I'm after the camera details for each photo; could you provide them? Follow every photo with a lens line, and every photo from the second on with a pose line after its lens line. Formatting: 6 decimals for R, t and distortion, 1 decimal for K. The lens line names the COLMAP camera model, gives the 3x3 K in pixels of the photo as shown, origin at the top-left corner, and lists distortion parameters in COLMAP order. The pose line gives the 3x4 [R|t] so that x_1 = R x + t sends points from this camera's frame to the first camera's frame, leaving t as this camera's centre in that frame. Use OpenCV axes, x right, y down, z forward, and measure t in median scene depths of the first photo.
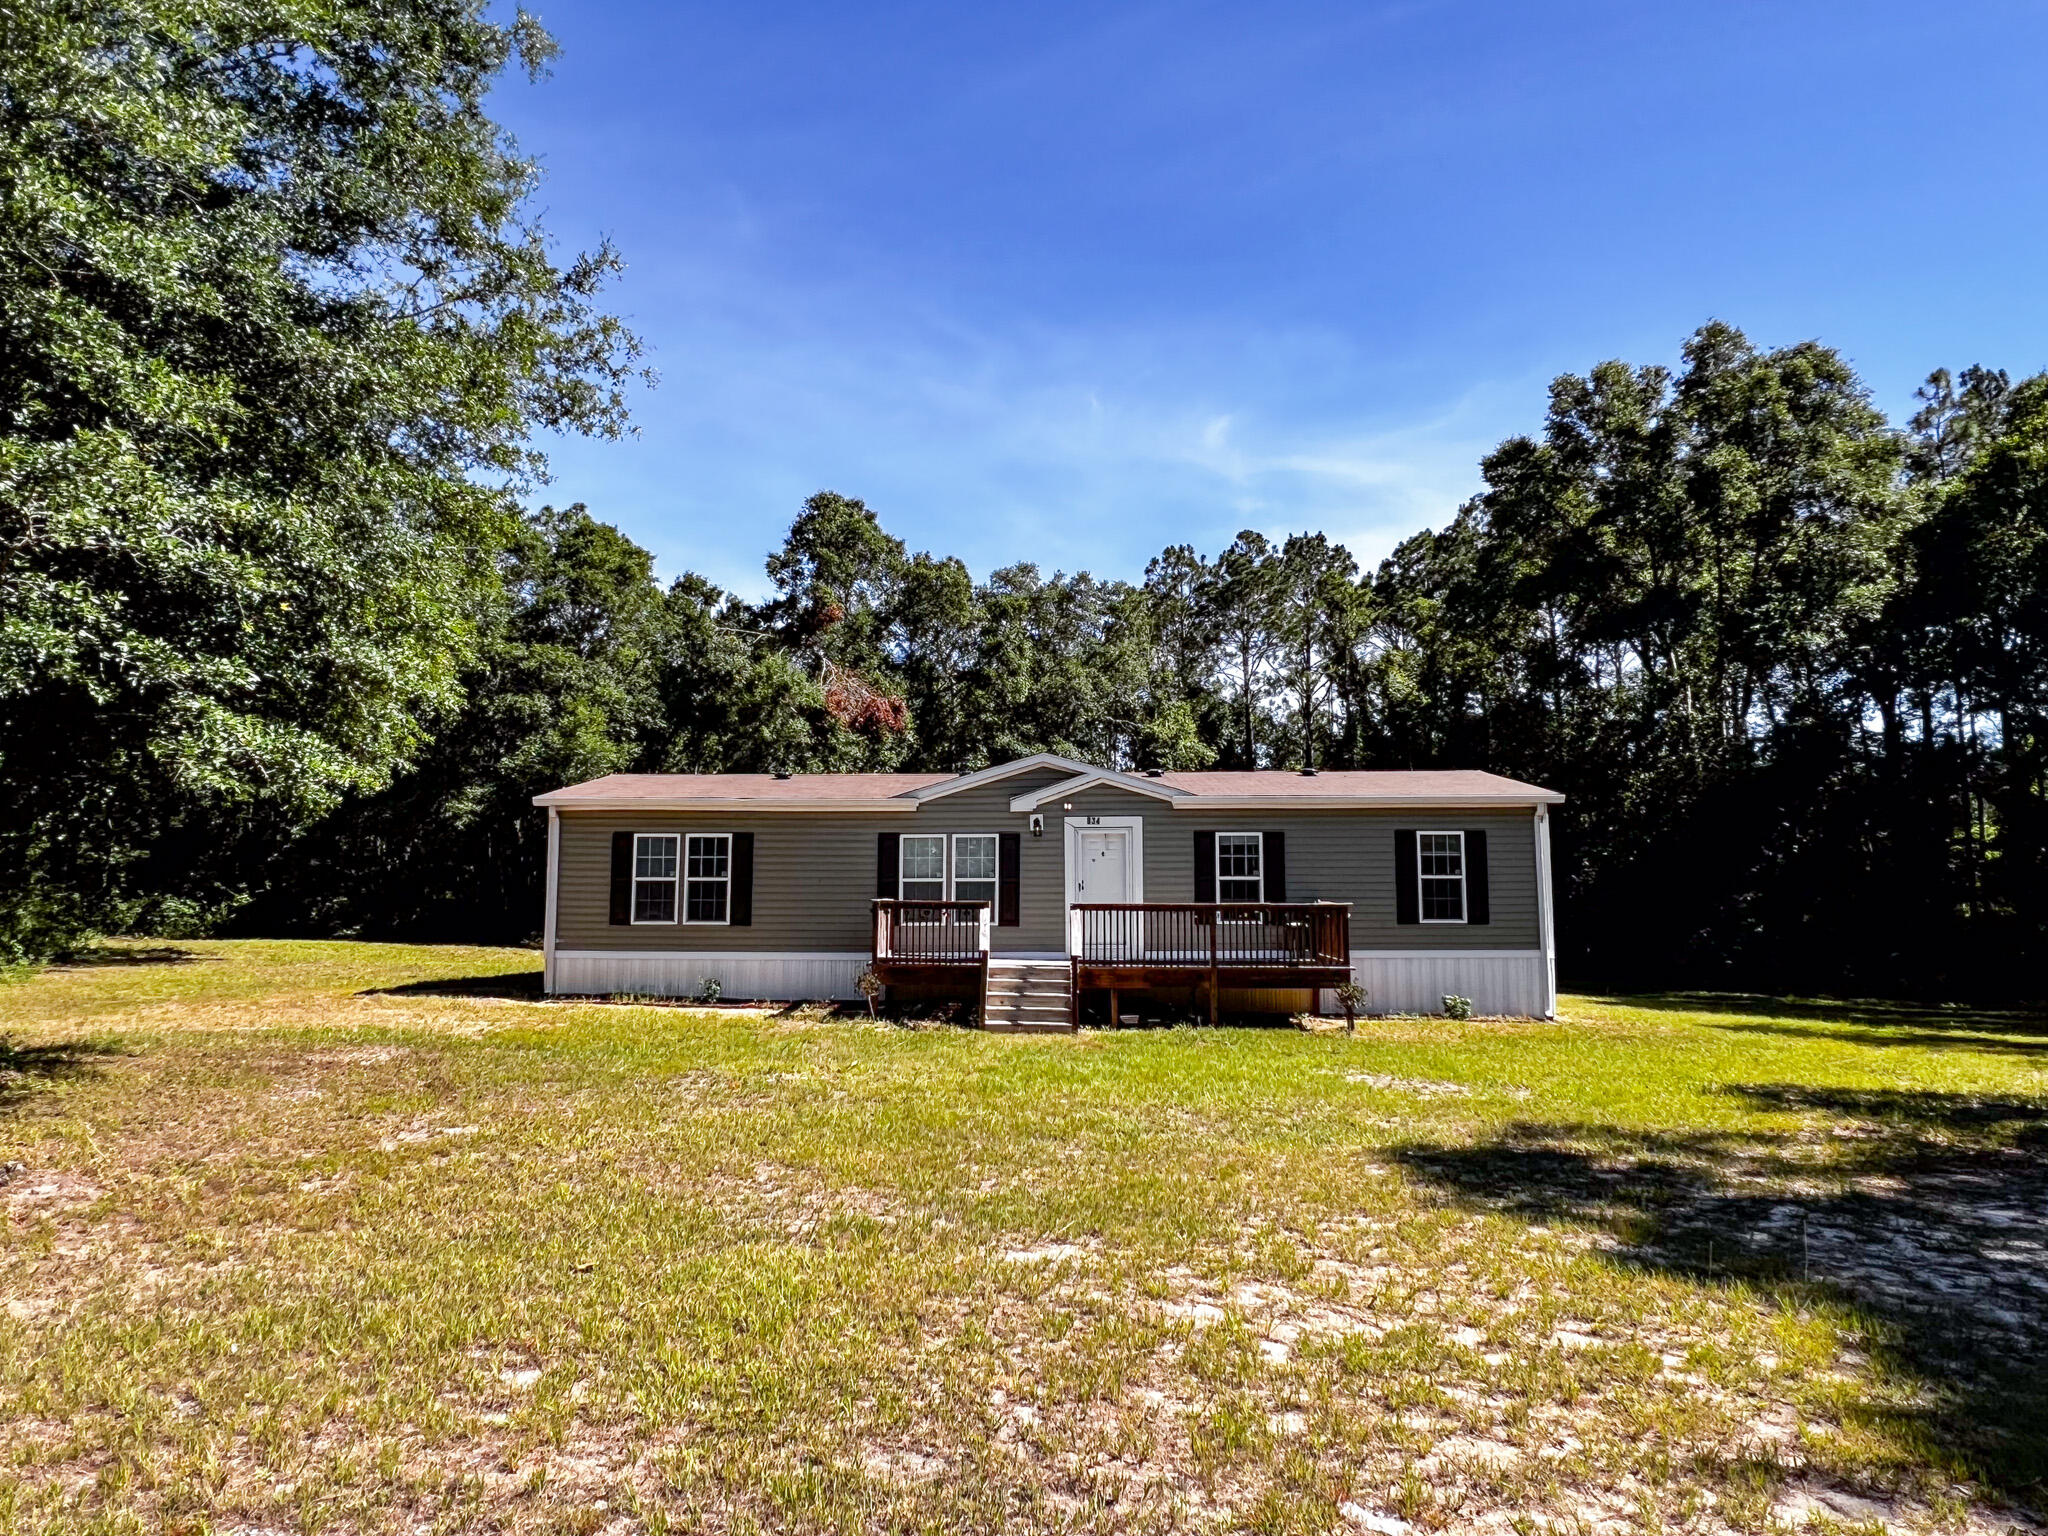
lens RADIAL K [[1291.8, 0, 1008.7], [0, 1291.8, 769.7], [0, 0, 1]] dist [0.002986, -0.001430]
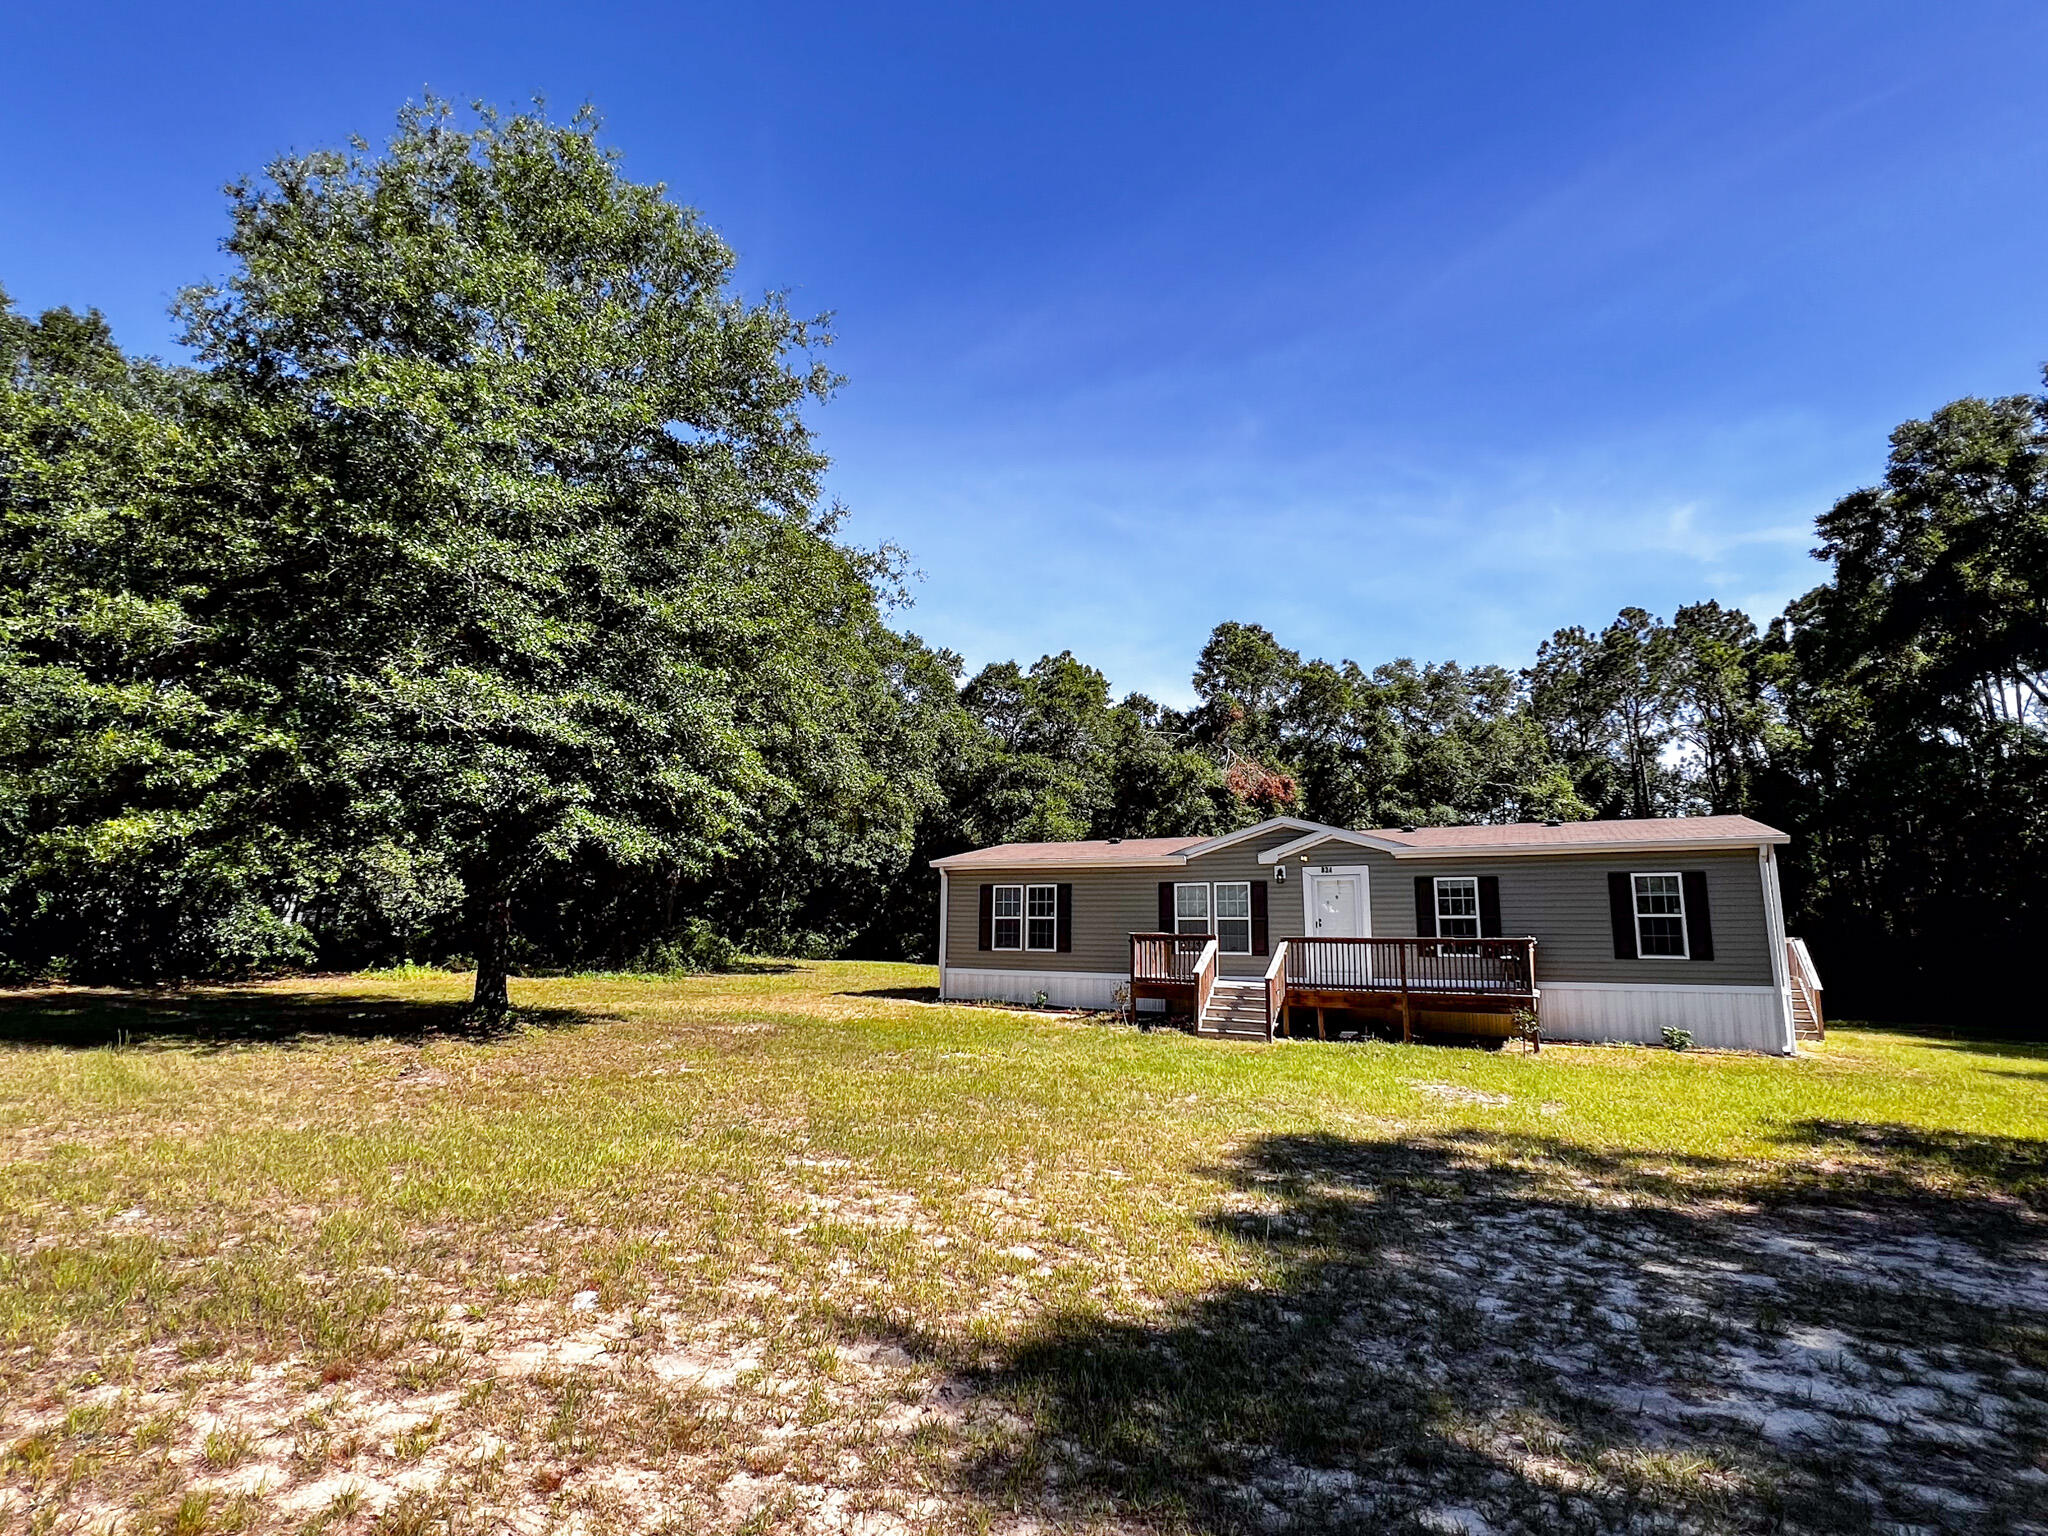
lens RADIAL K [[1004.6, 0, 1025.3], [0, 1004.6, 772.1], [0, 0, 1]] dist [-0.005968, 0.003988]
pose [[0.905978, -0.060818, -0.418933, 0.210859], [0.033182, 0.996784, -0.072948, 0.007059], [0.422022, 0.052188, 0.905082, 0.013561]]
